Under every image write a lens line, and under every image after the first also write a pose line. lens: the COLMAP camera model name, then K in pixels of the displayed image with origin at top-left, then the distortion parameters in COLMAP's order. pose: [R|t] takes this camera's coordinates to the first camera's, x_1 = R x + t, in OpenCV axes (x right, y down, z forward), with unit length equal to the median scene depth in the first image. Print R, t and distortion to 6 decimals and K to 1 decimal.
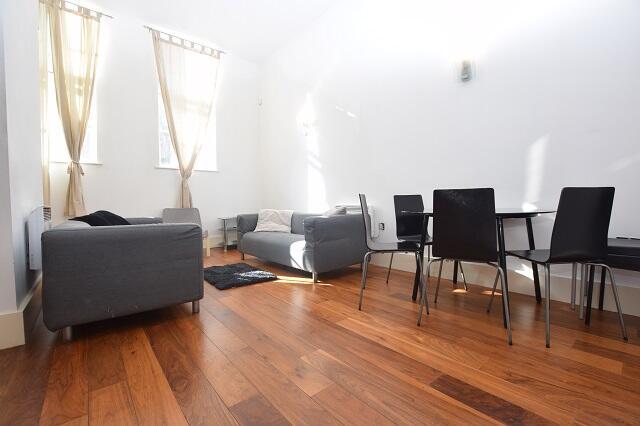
lens RADIAL K [[287.6, 0, 319.7], [0, 287.6, 211.3], [0, 0, 1]] dist [-0.021734, 0.000244]
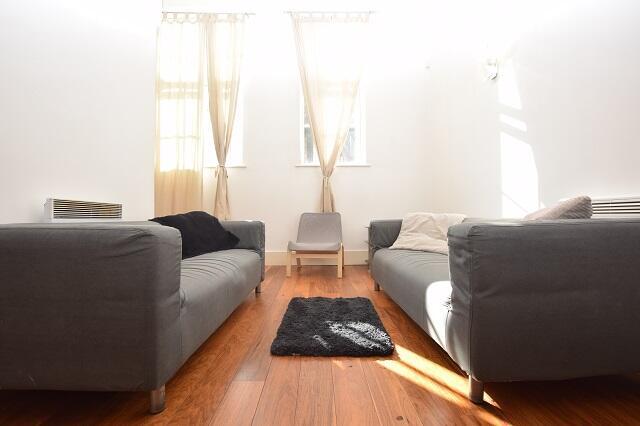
lens RADIAL K [[287.6, 0, 319.7], [0, 287.6, 211.3], [0, 0, 1]] dist [-0.021734, 0.000244]
pose [[0.772448, -0.009281, -0.635011, 0.046205], [-0.016208, 0.999279, -0.034320, 0.016002], [0.634872, 0.036803, 0.771741, 0.443295]]
